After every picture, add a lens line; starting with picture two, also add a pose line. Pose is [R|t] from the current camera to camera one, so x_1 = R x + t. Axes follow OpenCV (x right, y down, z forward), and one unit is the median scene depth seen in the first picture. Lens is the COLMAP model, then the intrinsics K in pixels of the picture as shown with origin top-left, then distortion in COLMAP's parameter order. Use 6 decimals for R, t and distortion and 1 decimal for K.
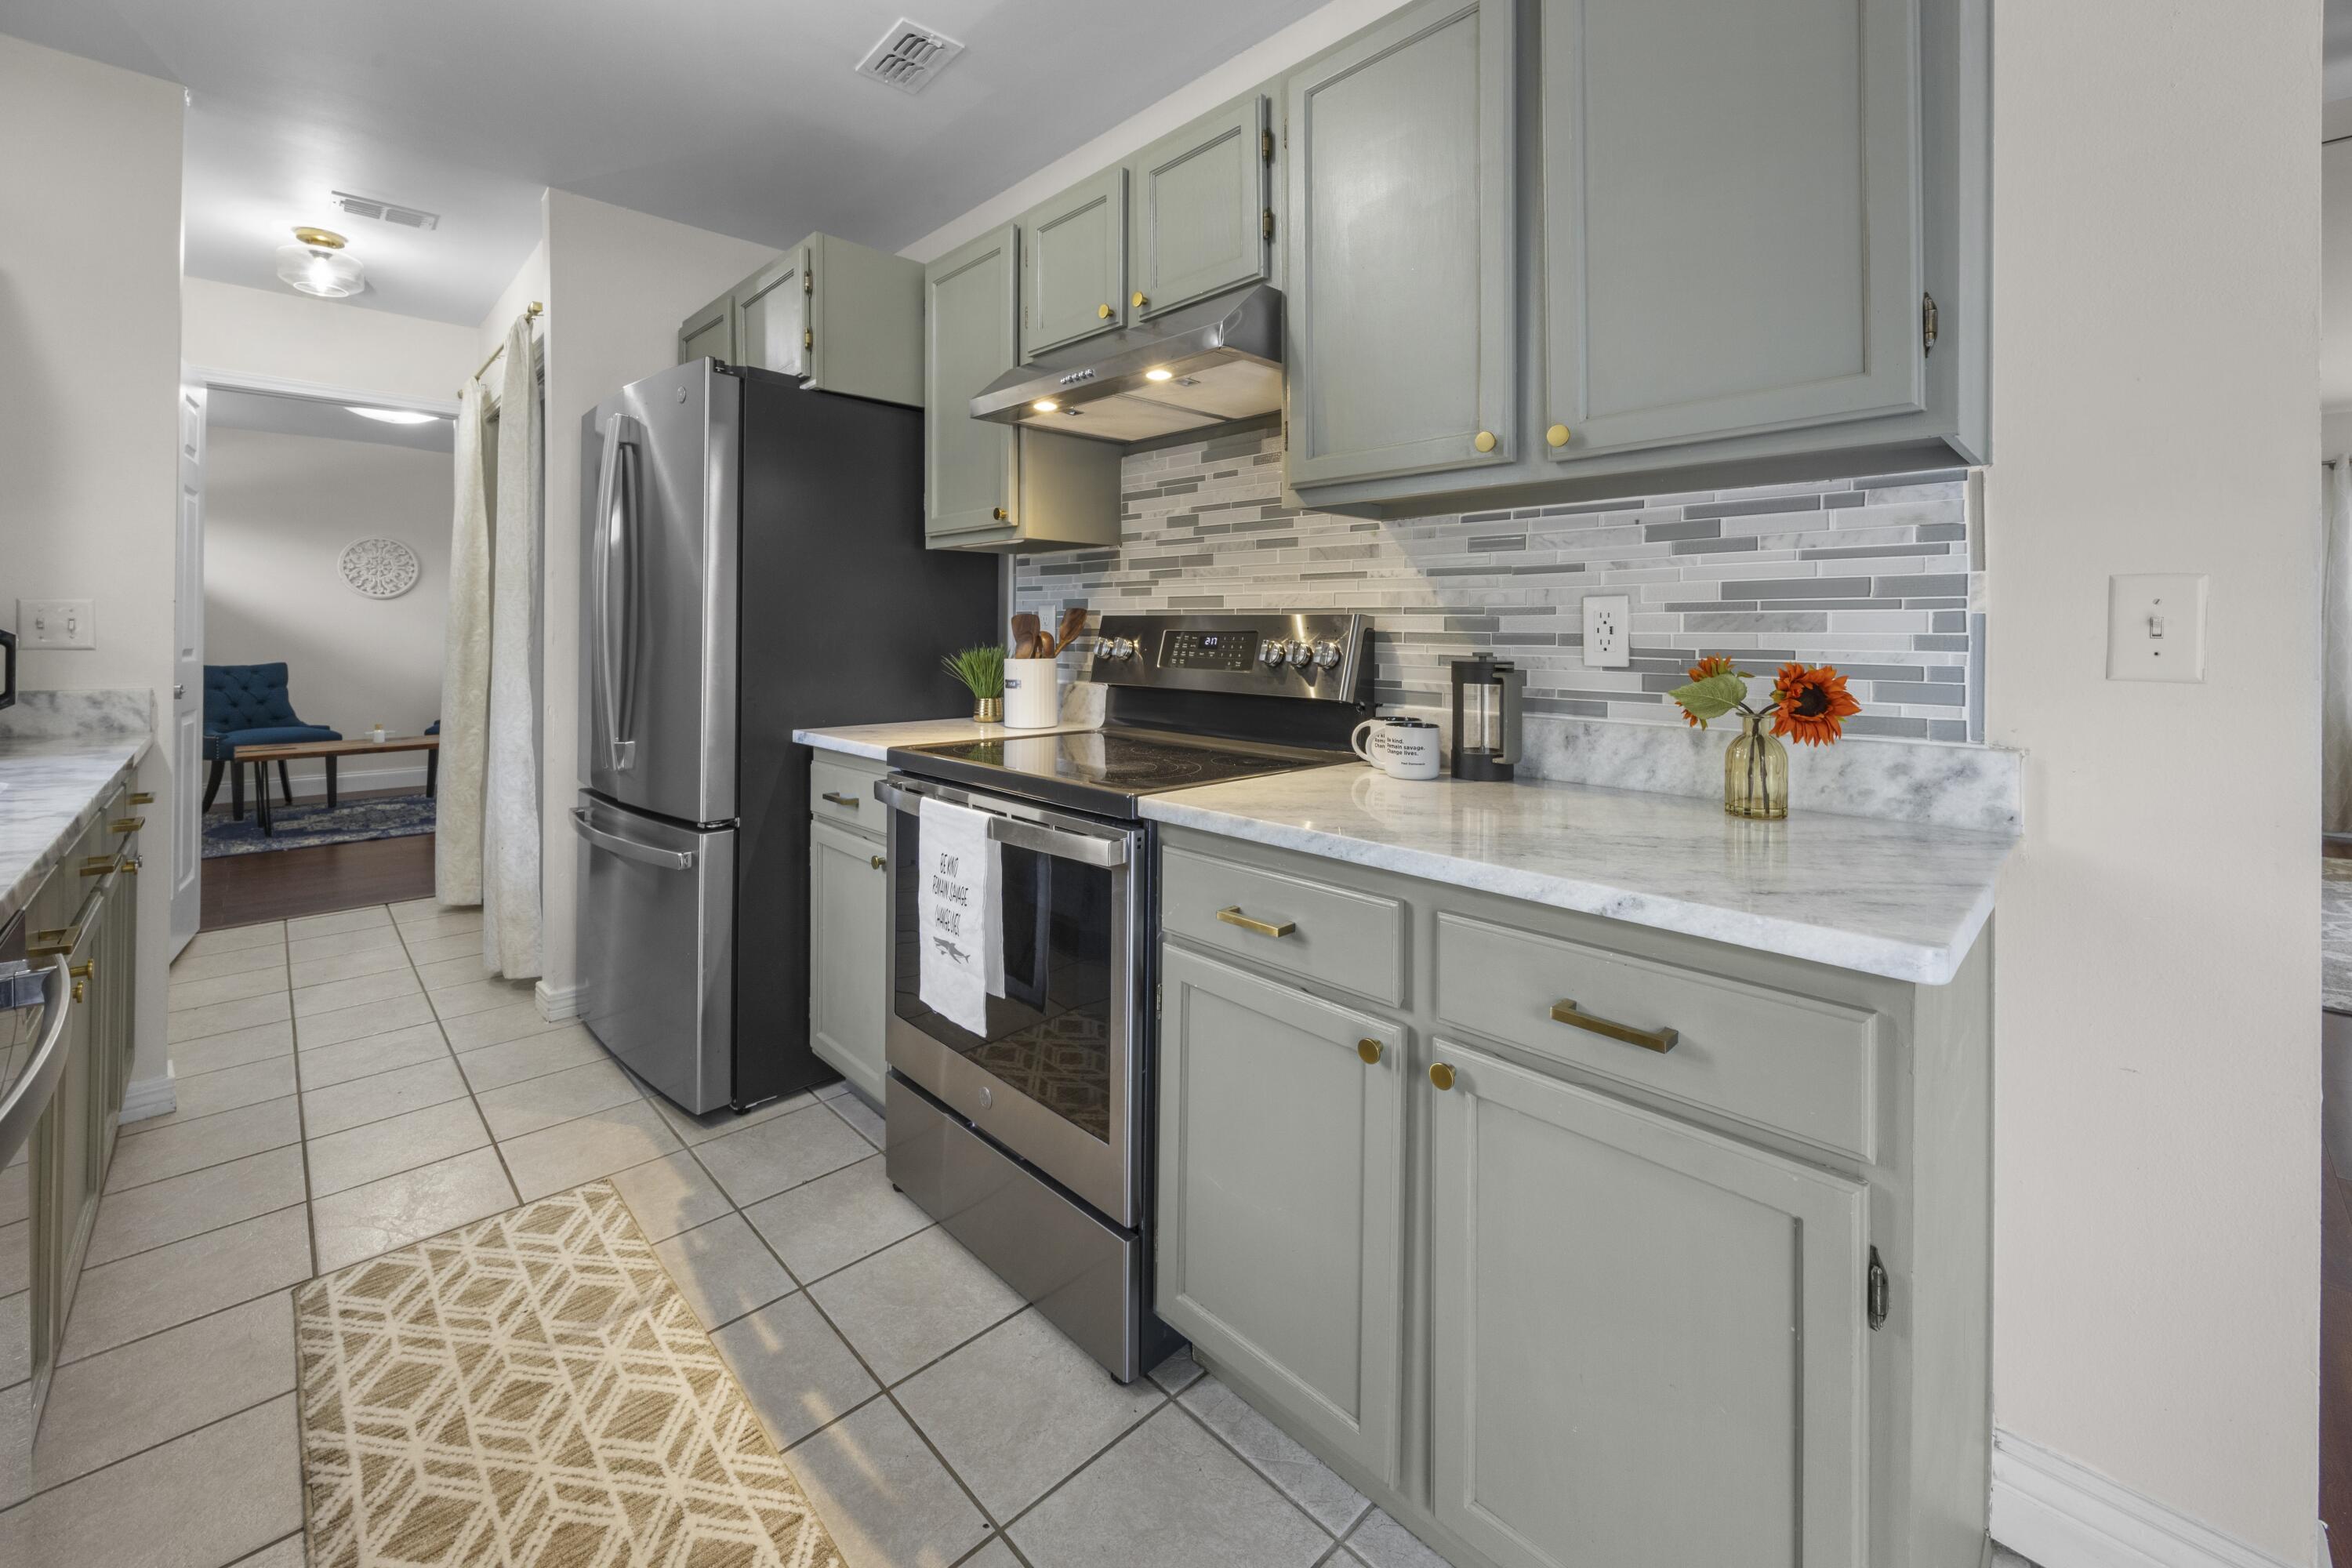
lens RADIAL K [[844.9, 0, 1123.2], [0, 844.9, 619.3], [0, 0, 1]] dist [-0.002605, -0.000210]
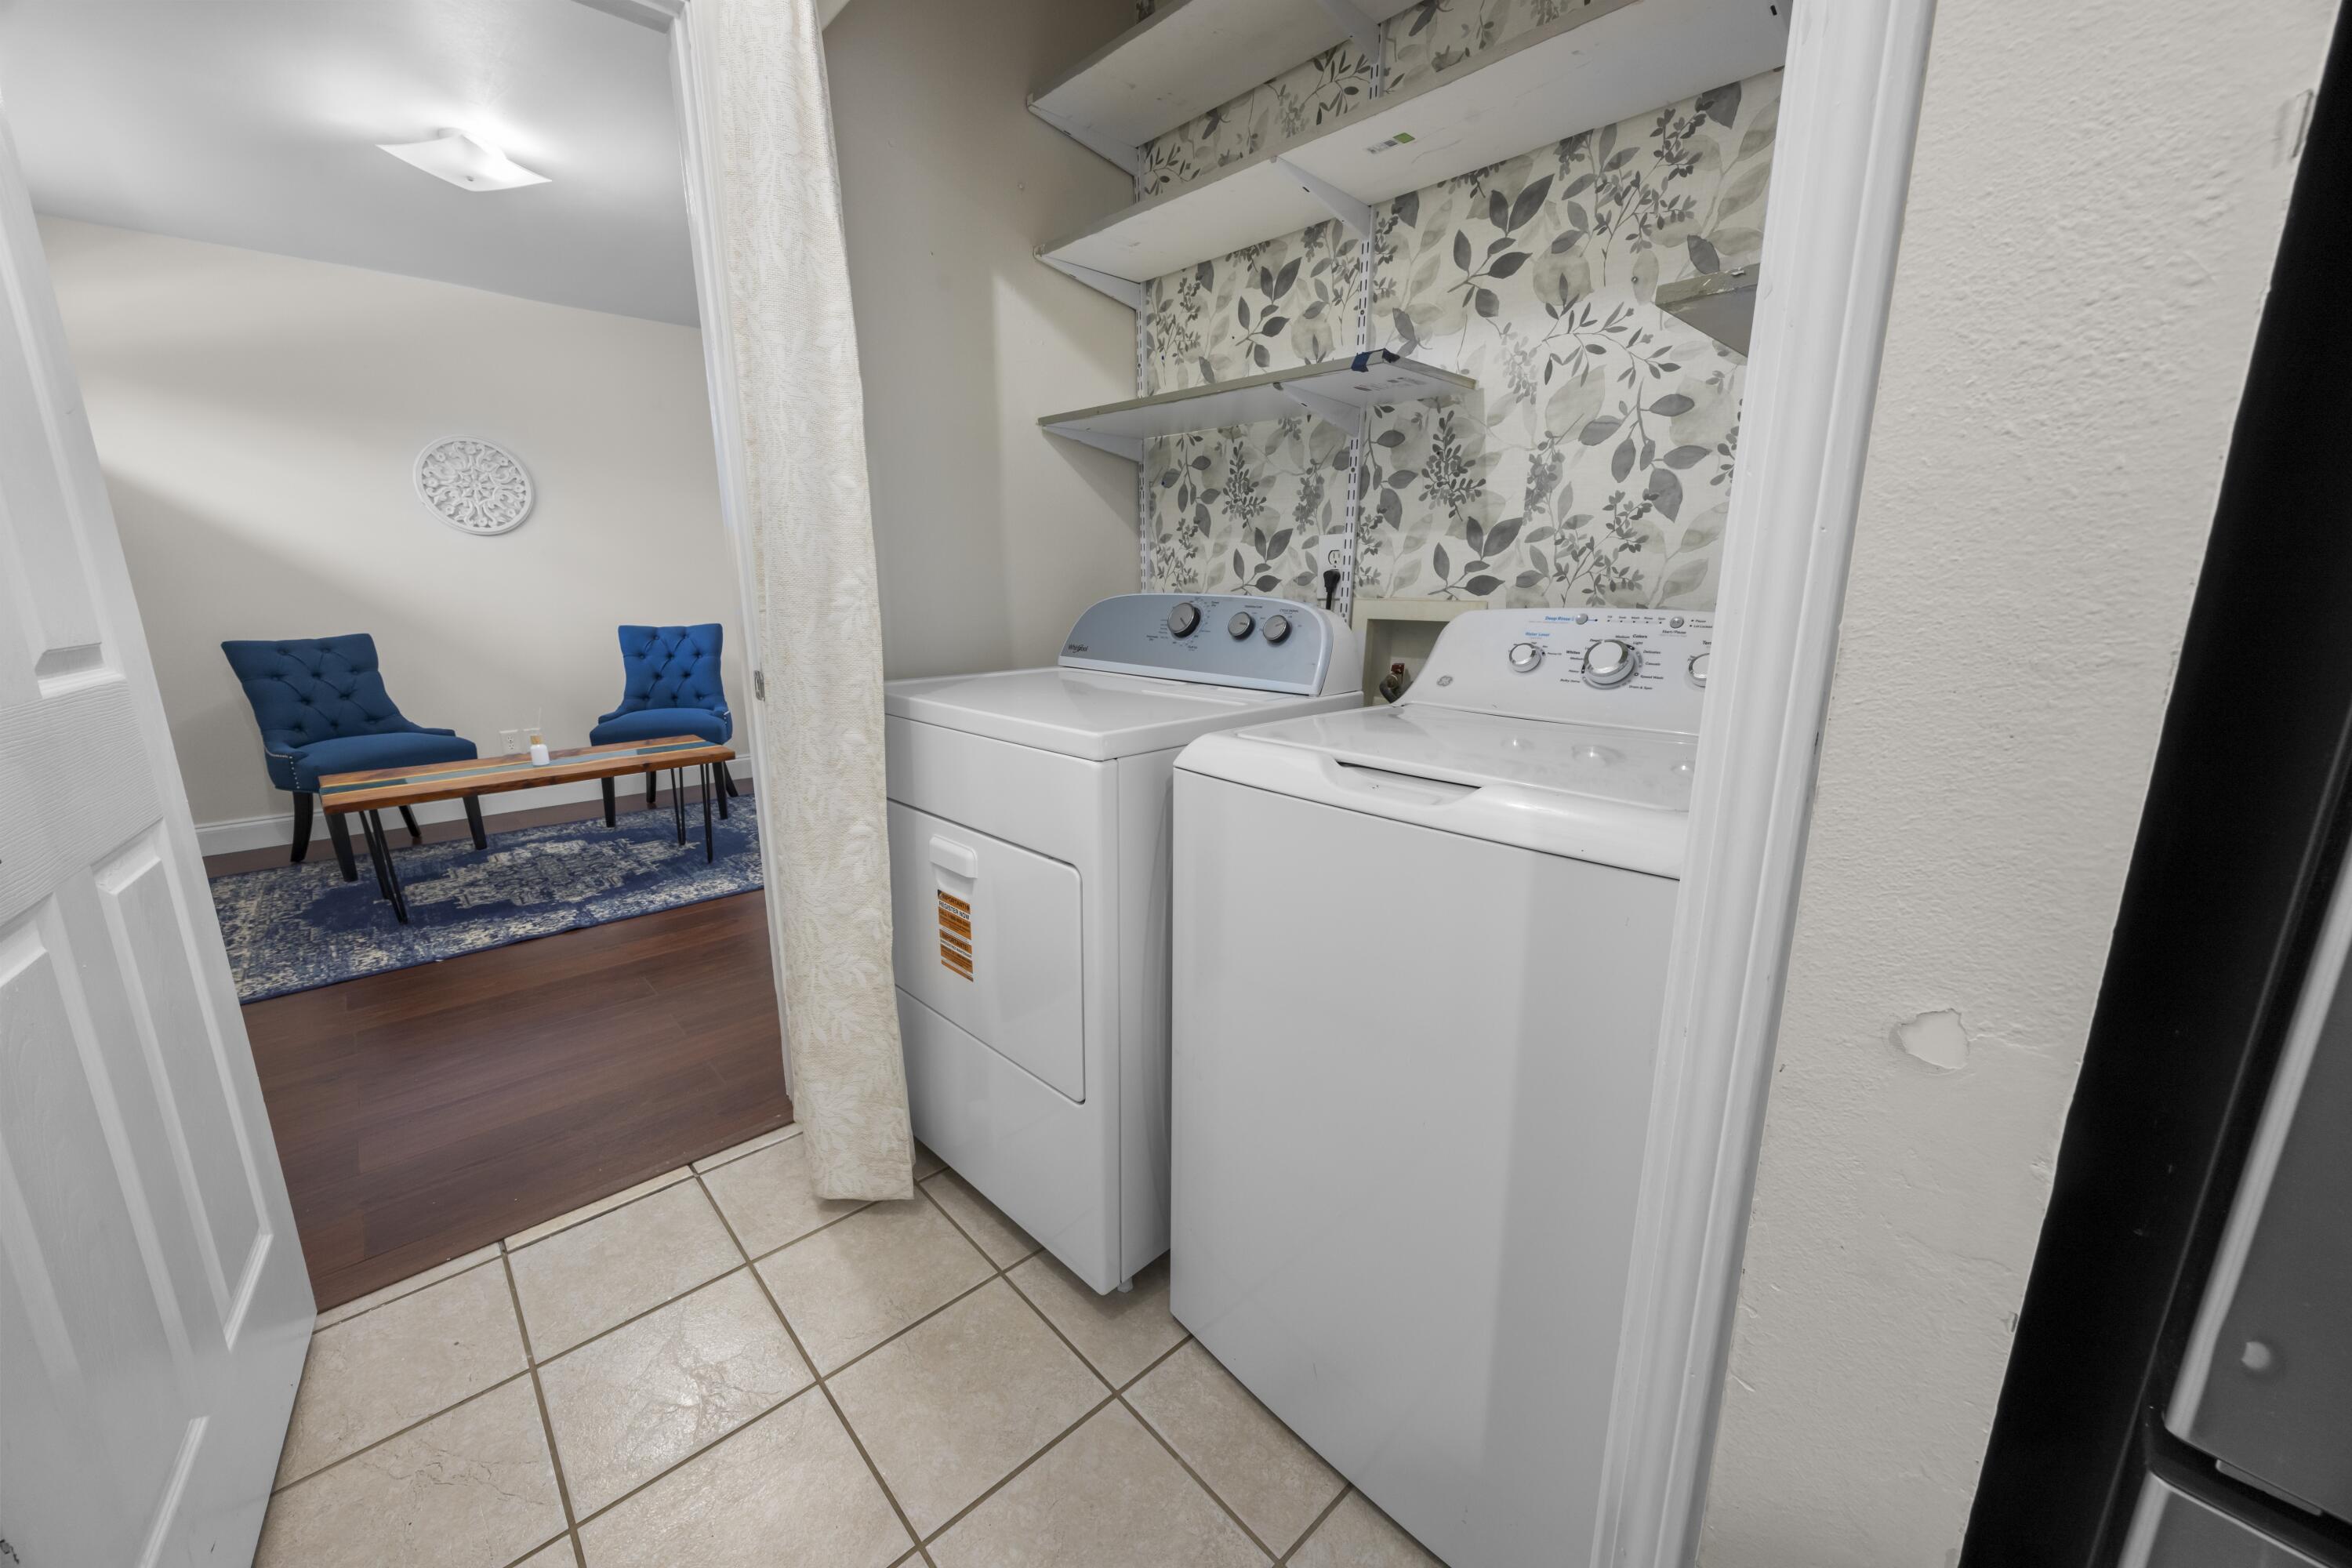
lens RADIAL K [[844.9, 0, 1134.1], [0, 844.9, 774.7], [0, 0, 1]] dist [-0.002605, -0.000210]
pose [[0.998985, 0.012847, -0.043182, -0.401028], [-0.002517, 0.972898, 0.231219, 0.006341], [0.044982, -0.230876, 0.971943, 0.395104]]
